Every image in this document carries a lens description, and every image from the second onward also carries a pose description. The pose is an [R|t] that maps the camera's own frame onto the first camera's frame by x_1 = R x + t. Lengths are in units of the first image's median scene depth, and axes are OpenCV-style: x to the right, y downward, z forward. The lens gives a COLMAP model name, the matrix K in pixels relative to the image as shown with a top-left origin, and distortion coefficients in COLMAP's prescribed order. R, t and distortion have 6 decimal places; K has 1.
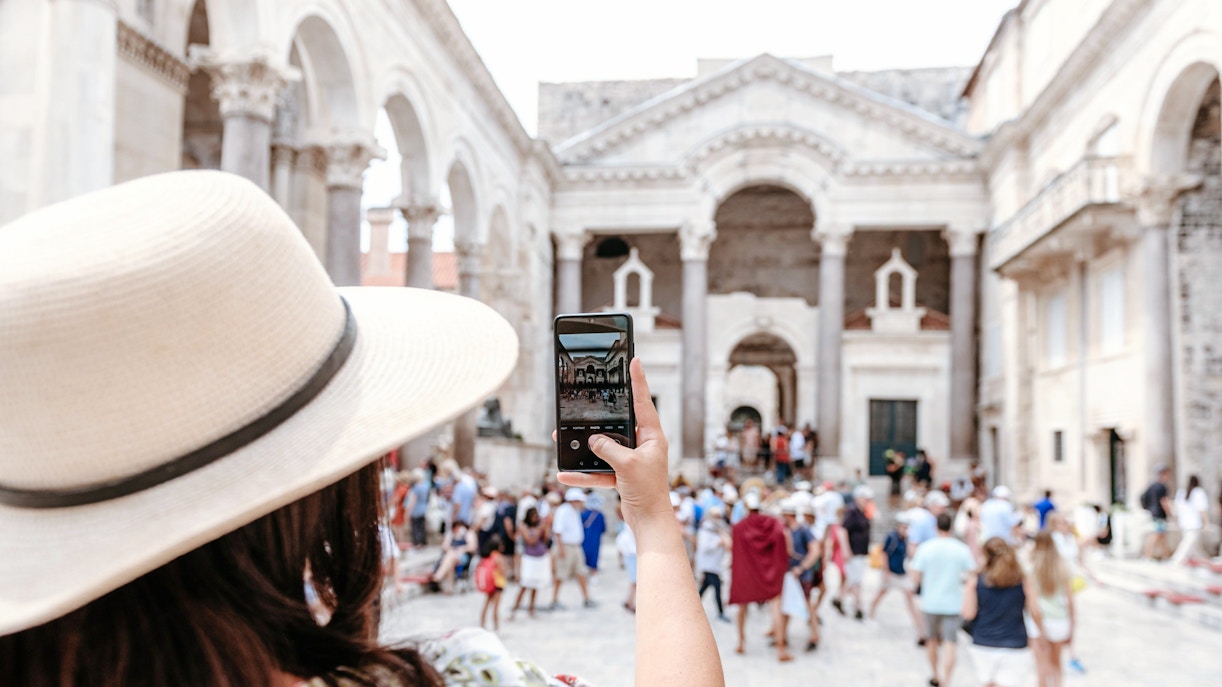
lens RADIAL K [[1157.2, 0, 611.0], [0, 1157.2, 343.5], [0, 0, 1]] dist [-0.005122, -0.004509]
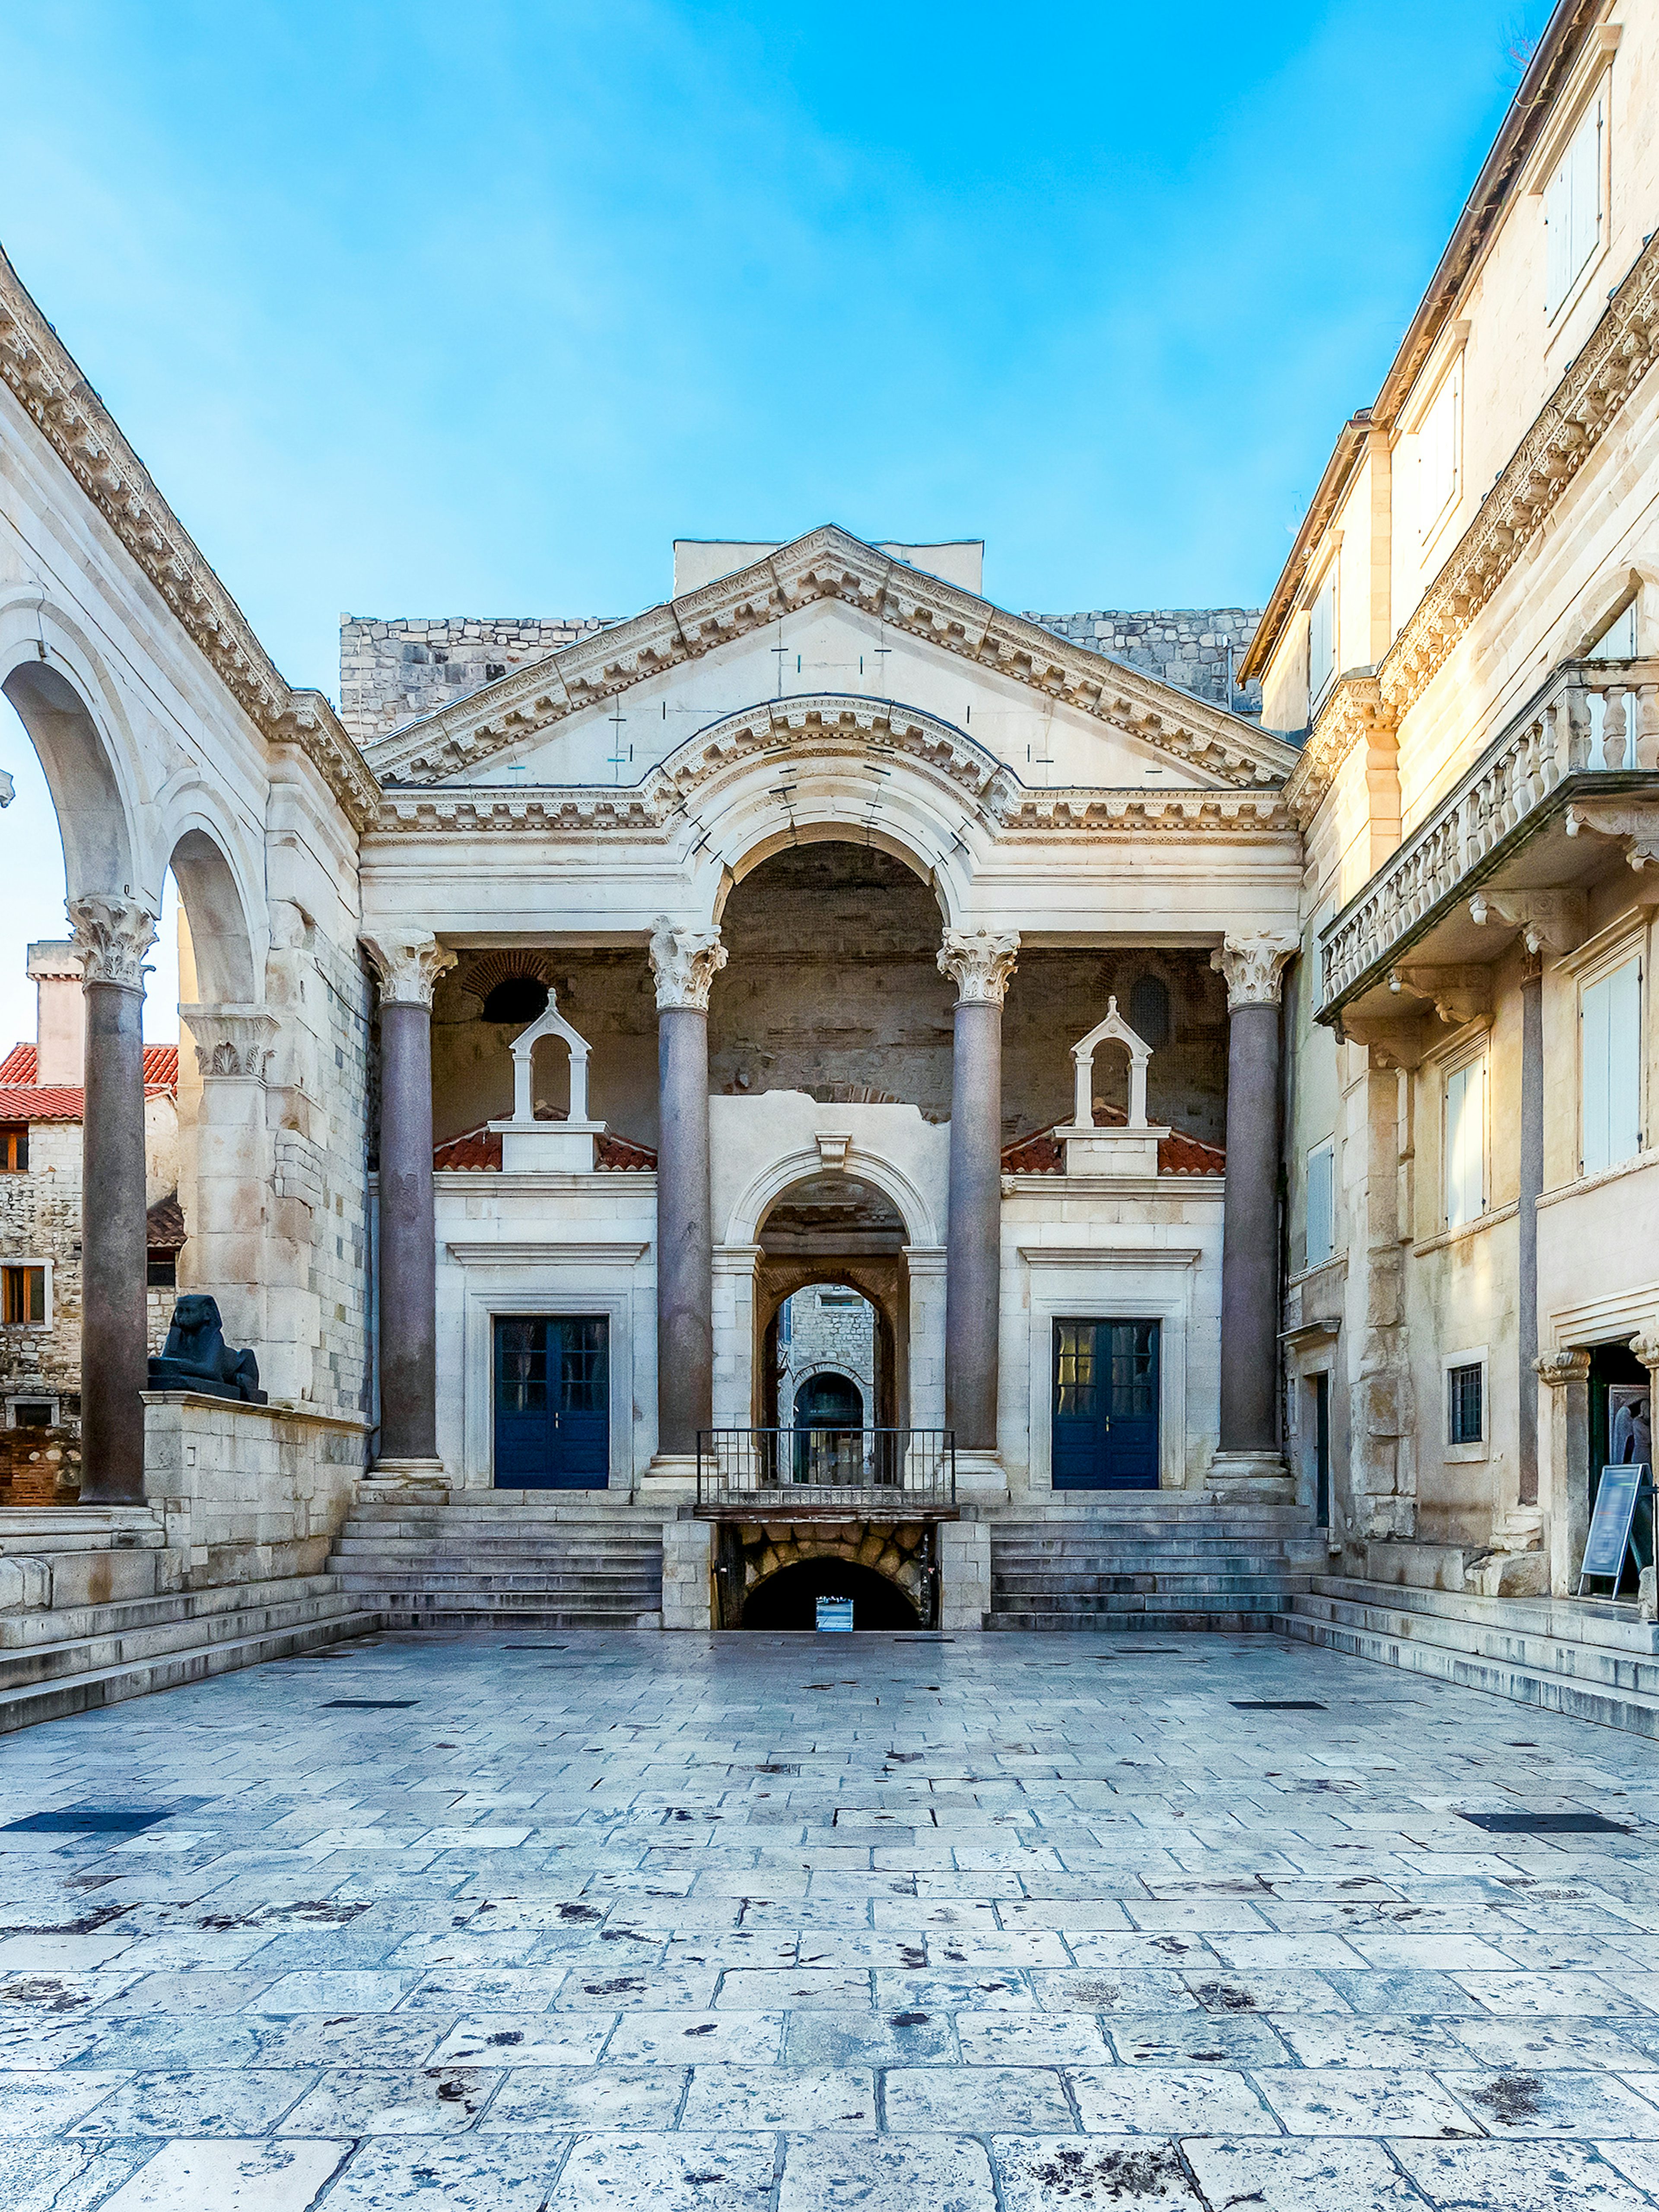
lens RADIAL K [[2258.7, 0, 829.5], [0, 2258.7, 1106.0], [0, 0, 1]] dist [0.019600, 0.006241]
pose [[0.992763, 0.009749, 0.119695, 0.024865], [-0.002317, 0.998069, -0.062075, 0.023052], [-0.120069, 0.061348, 0.990868, 0.115920]]
